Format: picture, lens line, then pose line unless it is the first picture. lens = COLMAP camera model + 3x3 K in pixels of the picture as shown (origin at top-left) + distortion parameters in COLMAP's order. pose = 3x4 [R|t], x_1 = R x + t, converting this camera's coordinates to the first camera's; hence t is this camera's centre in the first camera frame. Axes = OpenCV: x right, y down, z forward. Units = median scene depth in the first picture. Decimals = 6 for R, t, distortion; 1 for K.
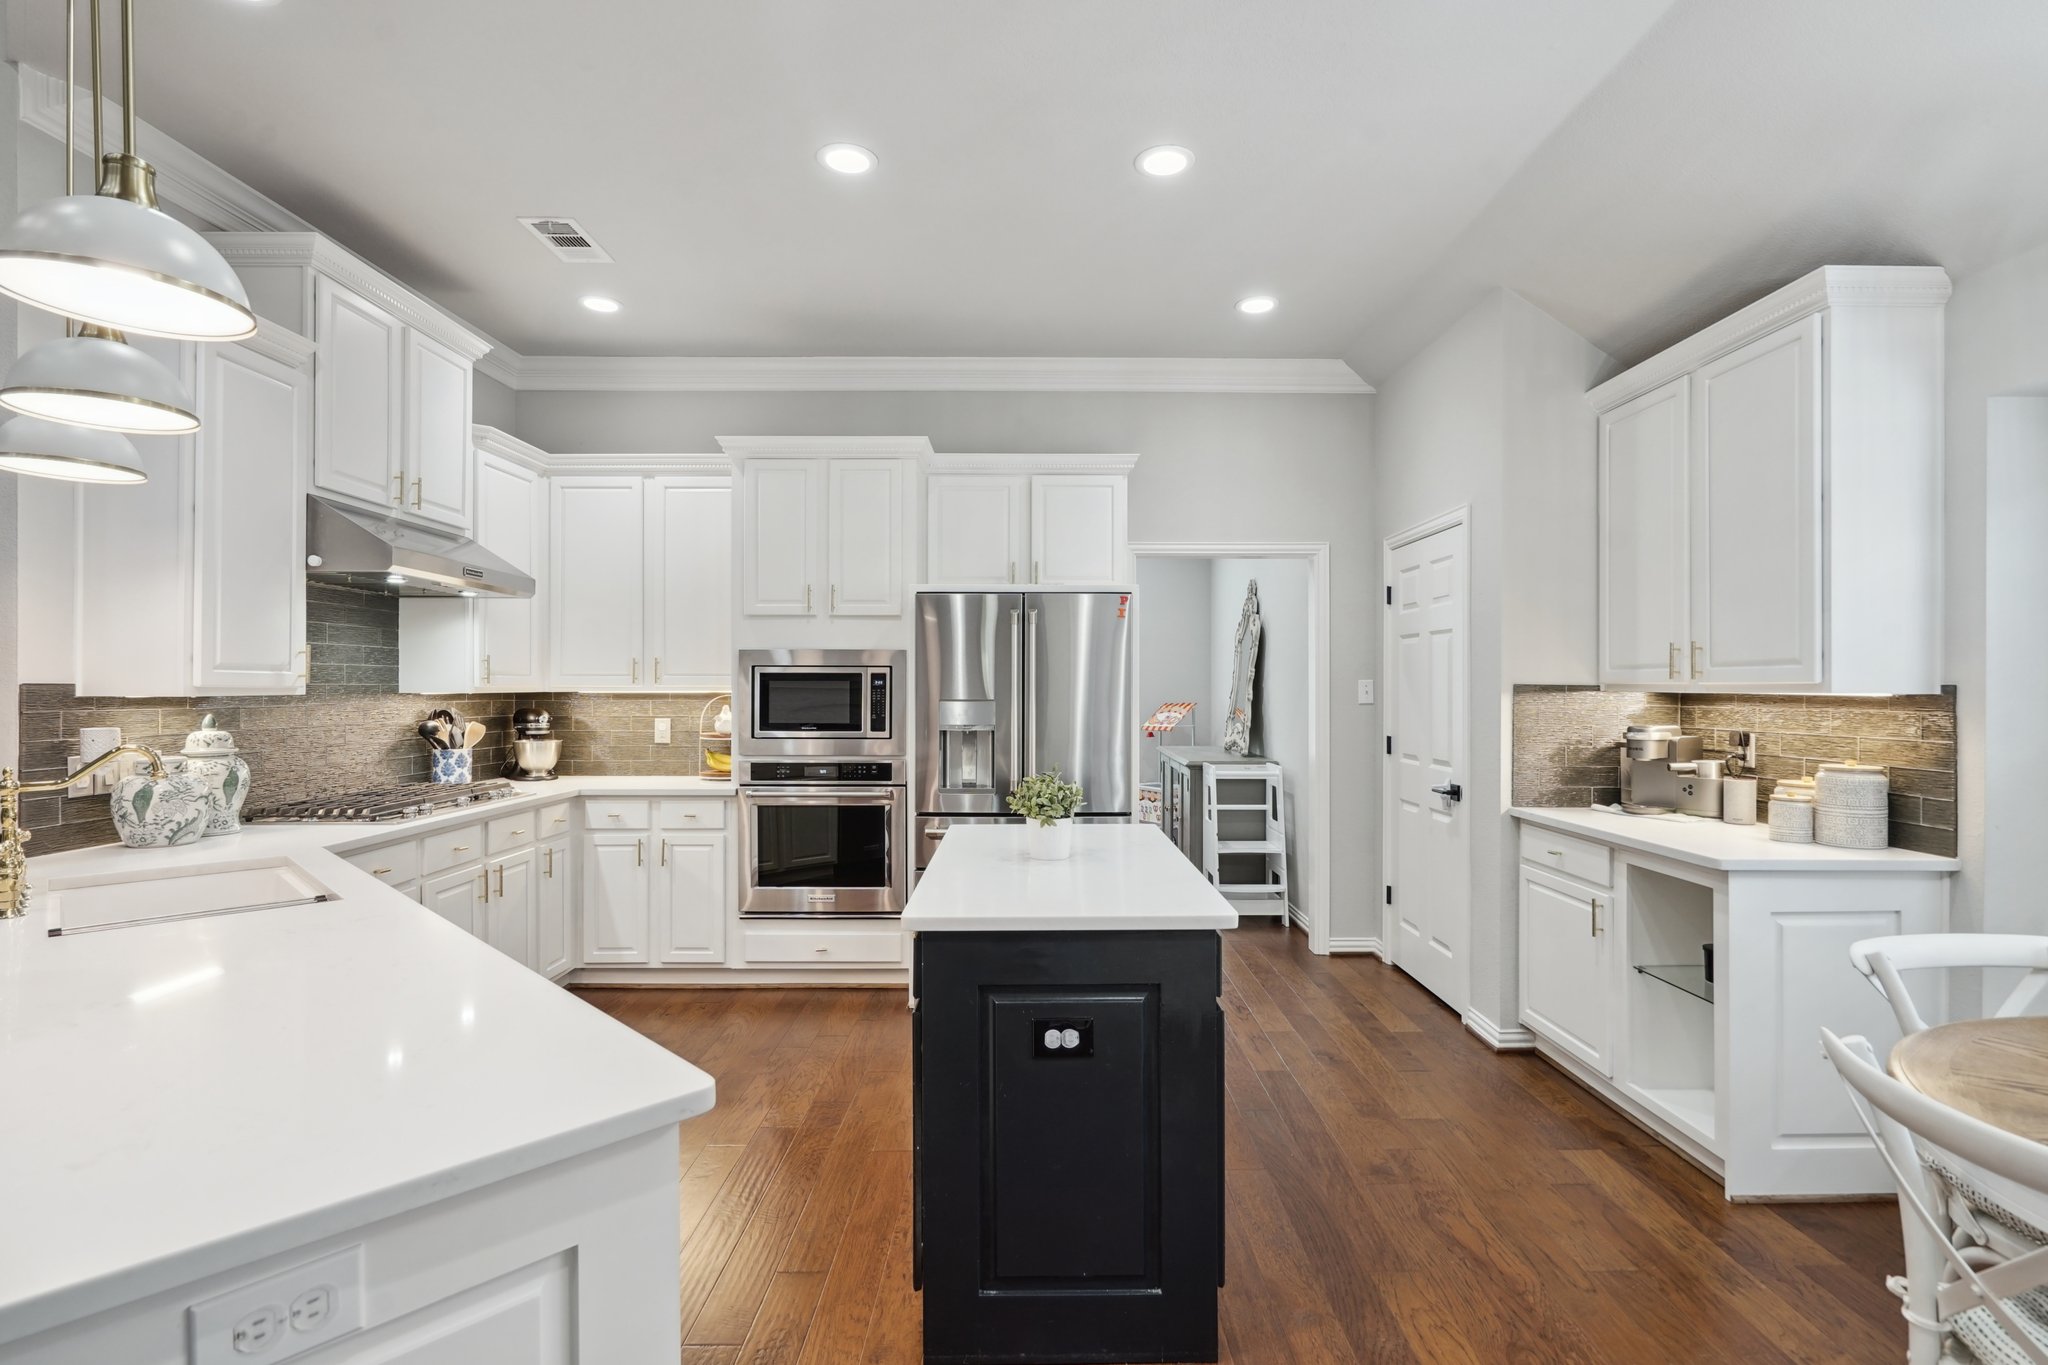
lens RADIAL K [[974.6, 0, 1043.6], [0, 974.6, 685.0], [0, 0, 1]] dist [0.000356, -0.000024]
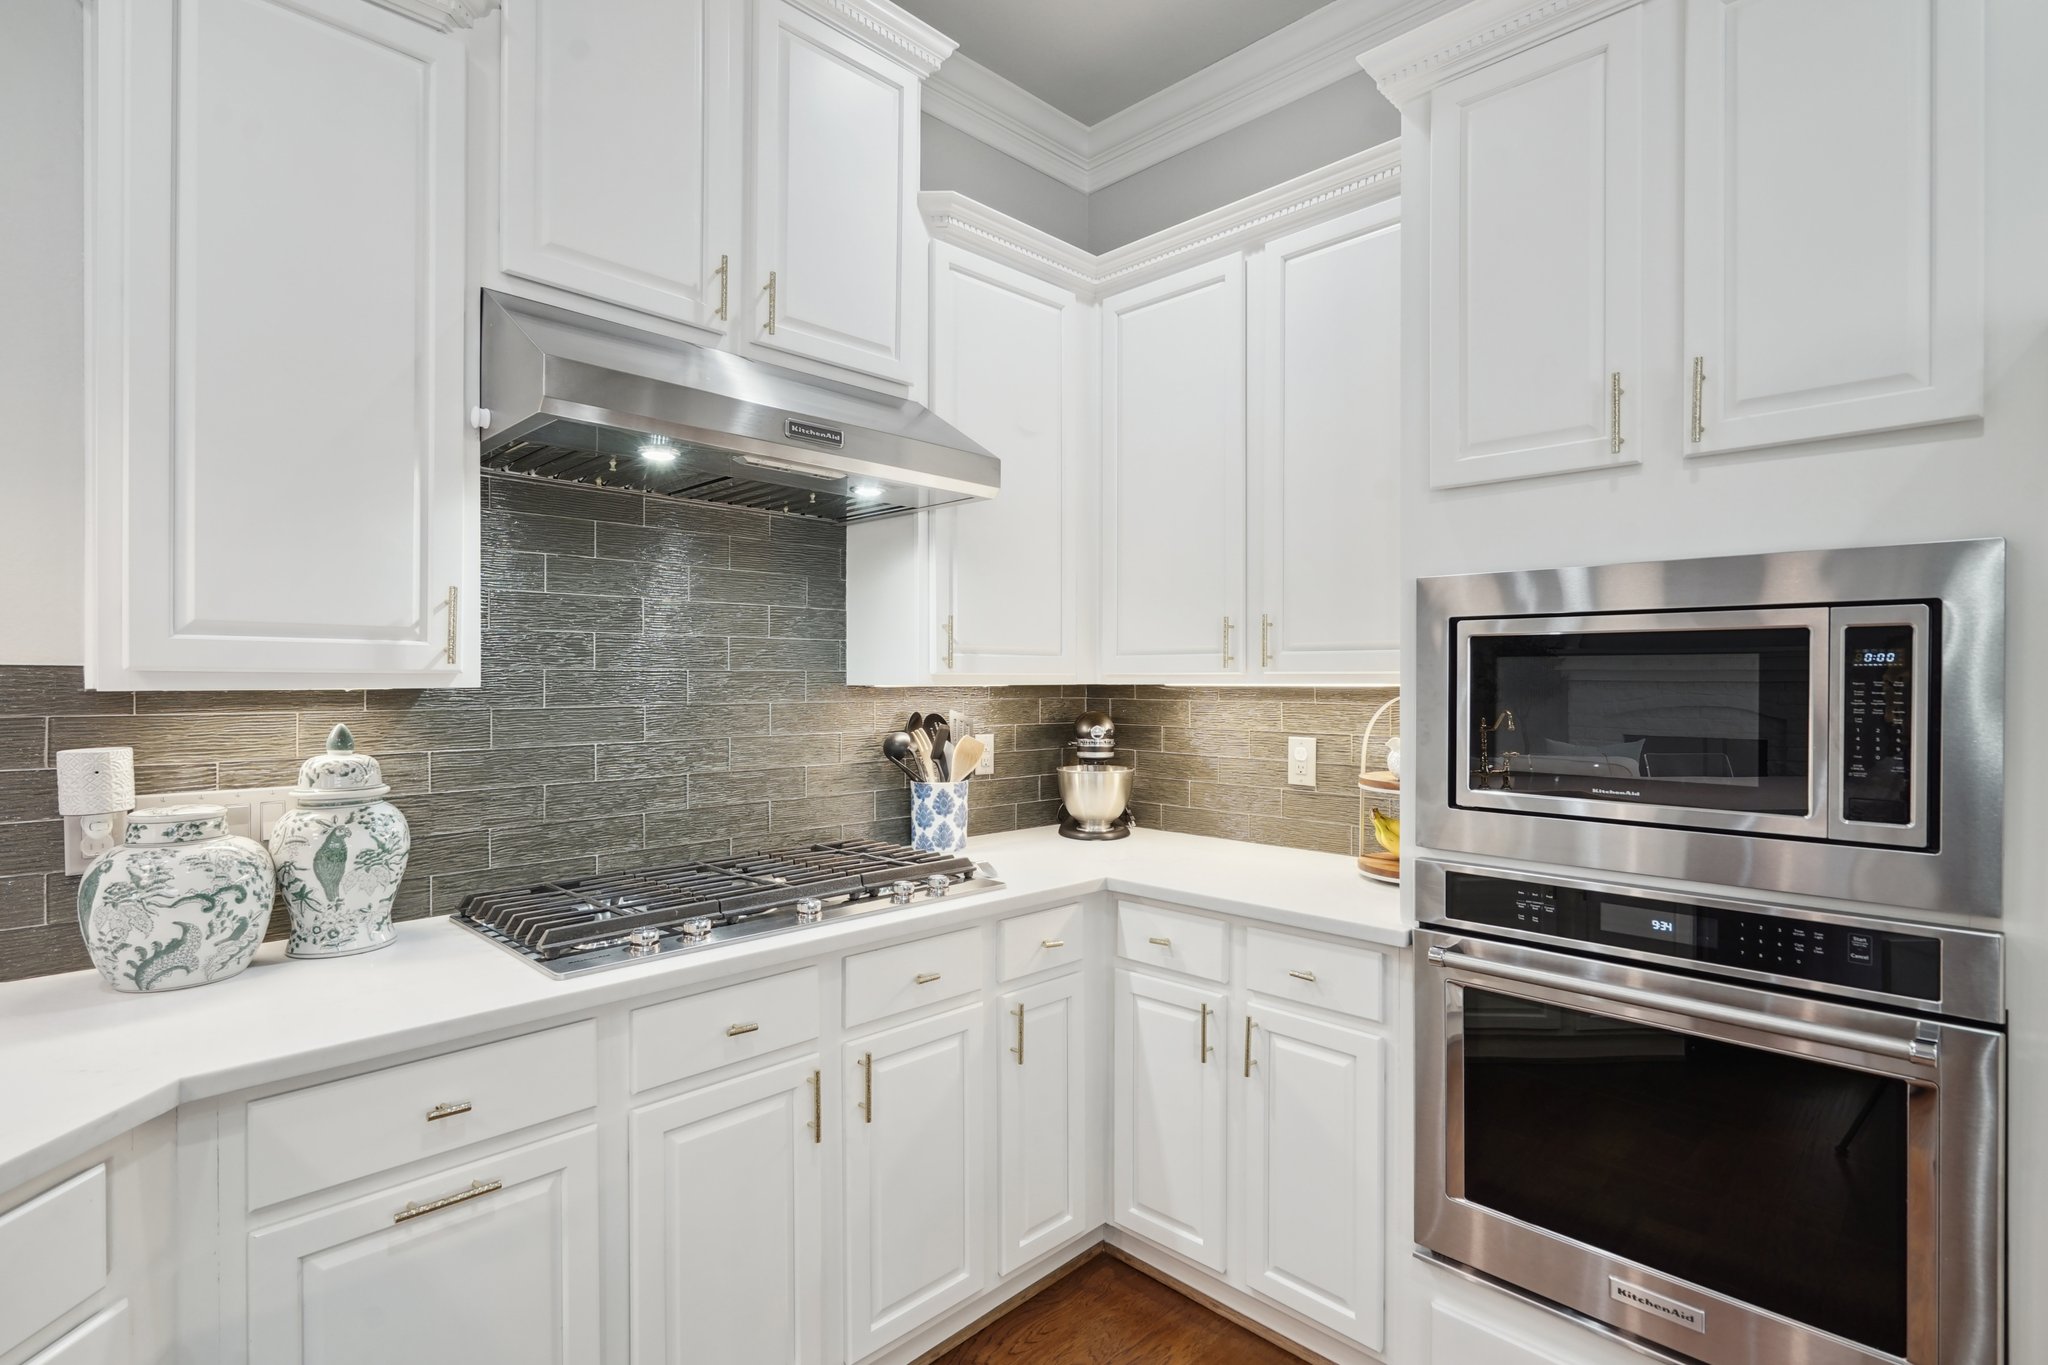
lens RADIAL K [[991.2, 0, 1043.4], [0, 991.2, 681.1], [0, 0, 1]] dist [-0.000628, -0.000190]
pose [[0.709400, 0.001379, -0.704804, -0.155892], [0.000658, 0.999996, 0.002618, 0.004390], [0.704805, -0.002321, 0.709397, 0.692001]]
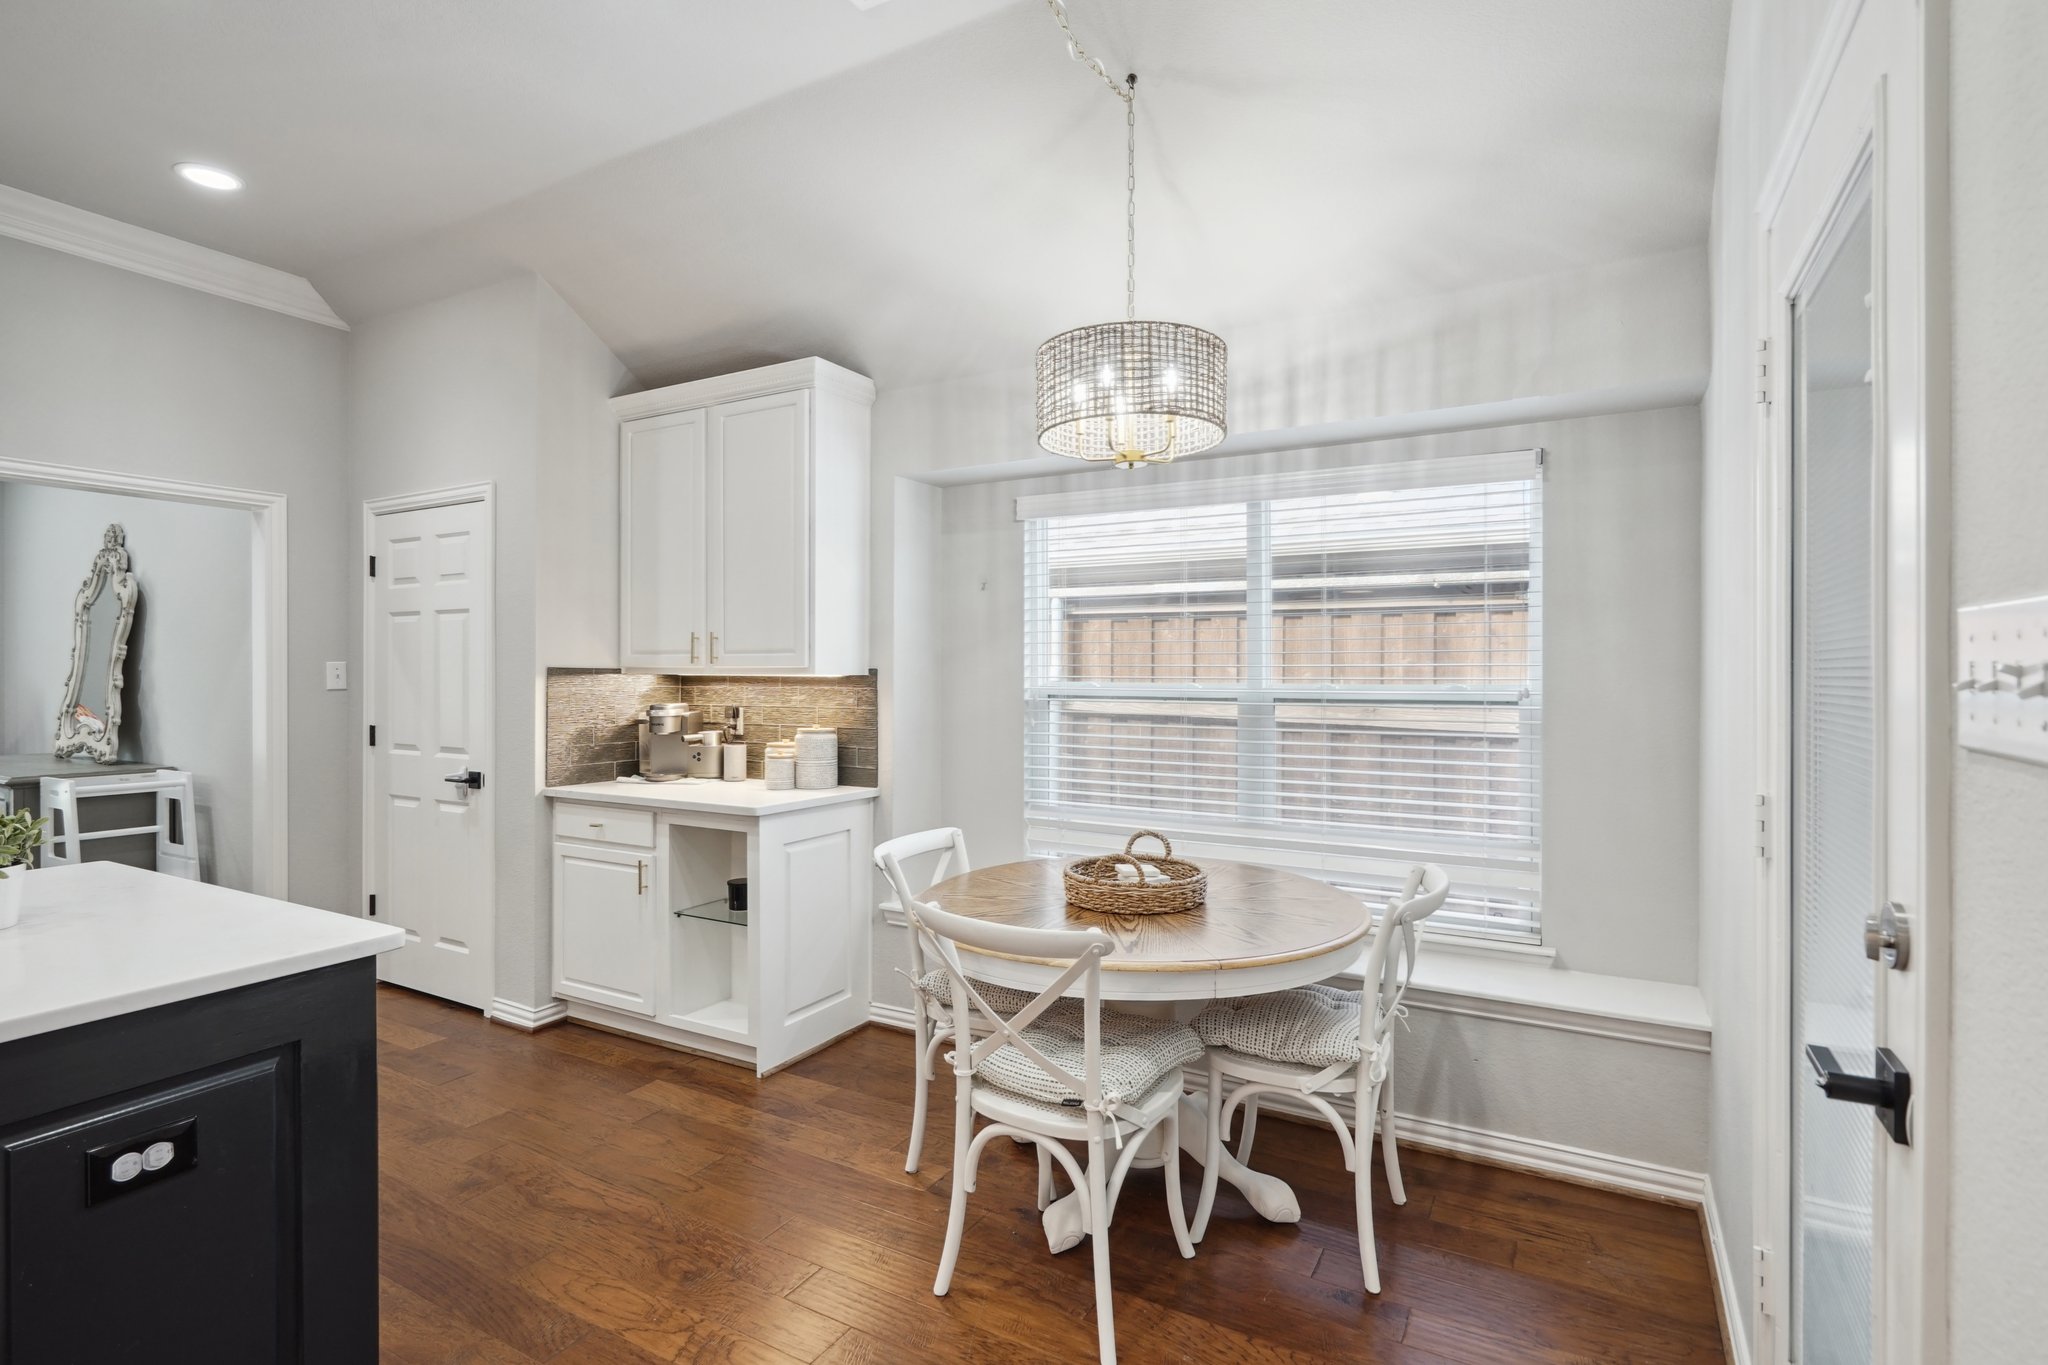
lens RADIAL K [[978.5, 0, 1044.1], [0, 978.5, 671.8], [0, 0, 1]] dist [0.001268, 0.001074]
pose [[0.497036, -0.000285, 0.867730, -0.141648], [-0.002389, 0.999996, 0.001697, 0.000918], [-0.867727, -0.002916, 0.497033, 0.036563]]
